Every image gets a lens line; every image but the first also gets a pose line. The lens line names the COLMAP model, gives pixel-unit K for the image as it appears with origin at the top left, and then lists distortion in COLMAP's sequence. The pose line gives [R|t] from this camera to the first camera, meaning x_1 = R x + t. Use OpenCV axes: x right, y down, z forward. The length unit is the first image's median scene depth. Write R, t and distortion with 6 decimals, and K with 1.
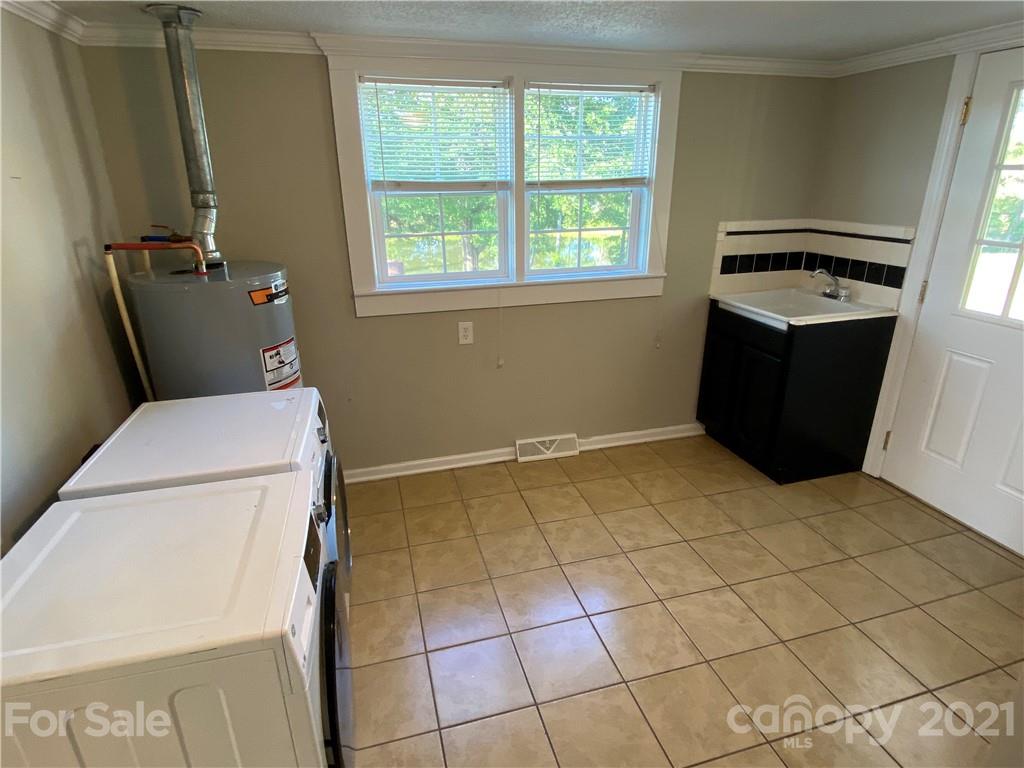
lens RADIAL K [[549.3, 0, 512.0], [0, 549.3, 388.6], [0, 0, 1]] dist [0.000970, -0.016613]
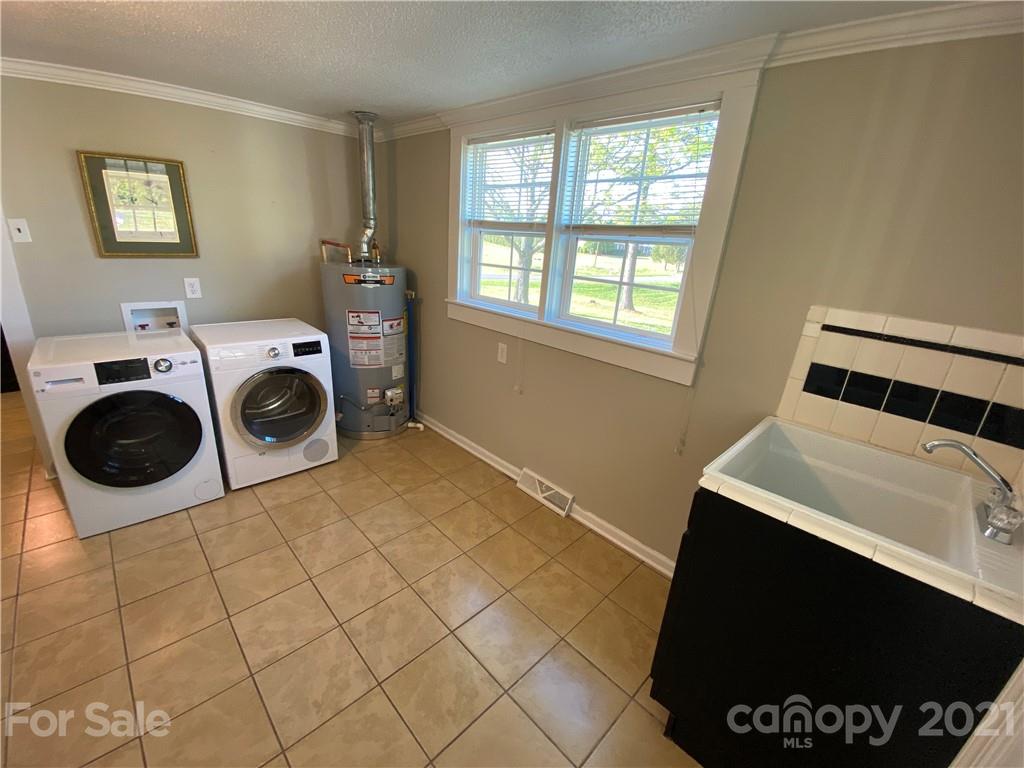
lens RADIAL K [[415.2, 0, 512.0], [0, 415.2, 384.0], [0, 0, 1]] dist [-0.018783, -0.000347]
pose [[0.476771, 0.329103, -0.815095, 0.655303], [-0.379209, 0.913552, 0.147046, -0.177350], [0.793026, 0.238984, 0.560355, 0.542506]]
